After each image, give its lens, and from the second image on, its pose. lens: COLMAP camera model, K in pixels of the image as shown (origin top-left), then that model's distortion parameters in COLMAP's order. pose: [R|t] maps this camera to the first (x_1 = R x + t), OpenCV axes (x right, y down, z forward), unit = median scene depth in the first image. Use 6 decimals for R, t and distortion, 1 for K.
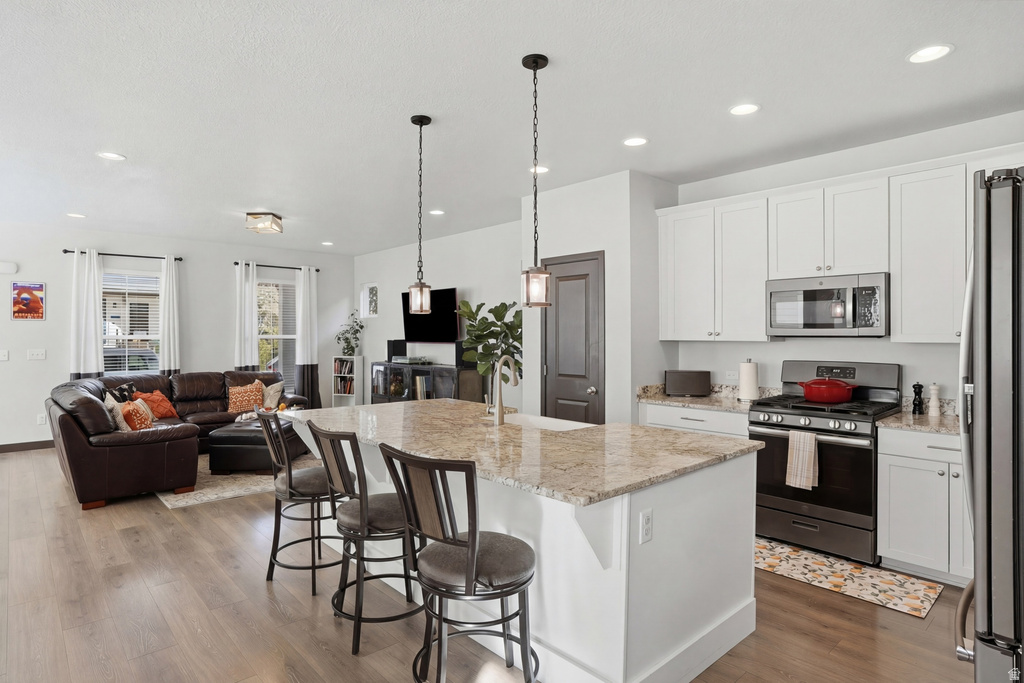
lens RADIAL K [[564.2, 0, 485.8], [0, 564.2, 330.7], [0, 0, 1]] dist [-0.036375, 0.000833]
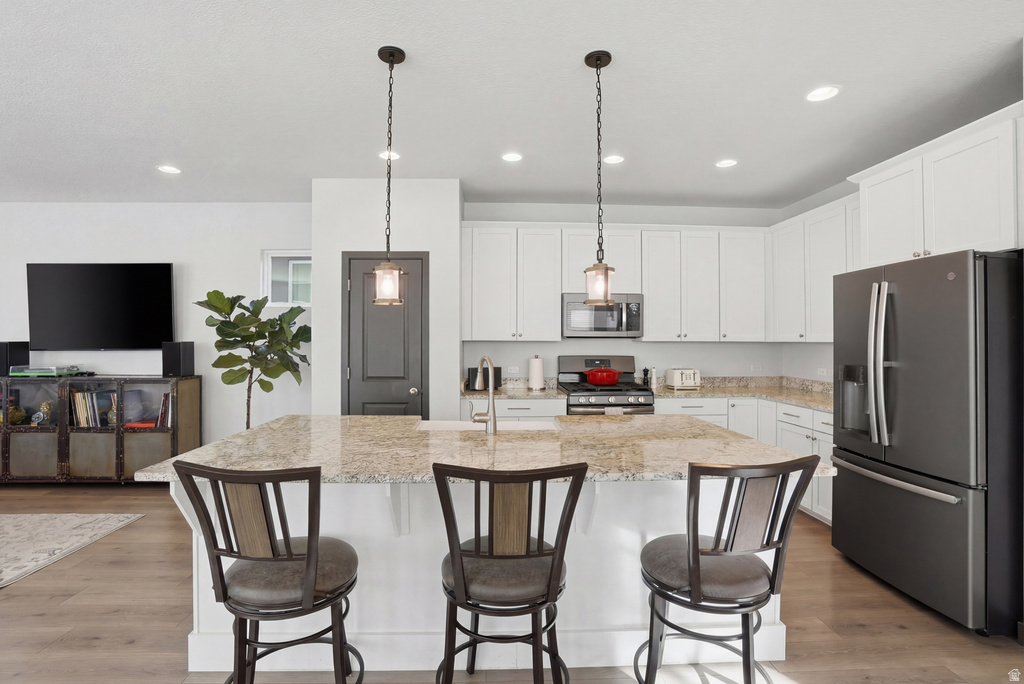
lens RADIAL K [[487.2, 0, 507.2], [0, 487.2, 336.4], [0, 0, 1]] dist [-0.038004, 0.004248]
pose [[0.633420, 0.001561, 0.773807, -0.384034], [-0.008885, 0.999947, 0.005255, 0.003336], [-0.773757, -0.010204, 0.633400, 0.343344]]
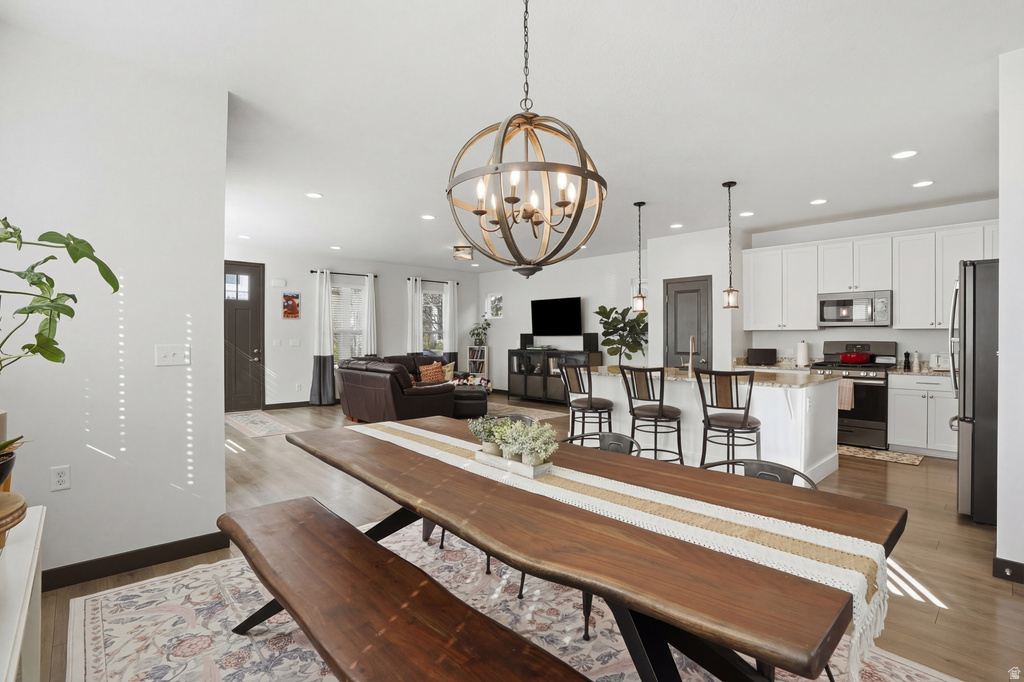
lens RADIAL K [[487.2, 0, 503.4], [0, 487.2, 341.1], [0, 0, 1]] dist [-0.038004, 0.004248]
pose [[0.999758, -0.001731, 0.021914, -0.432942], [0.001347, 0.999845, 0.017535, 0.023540], [-0.021940, -0.017501, 0.999606, -0.396326]]
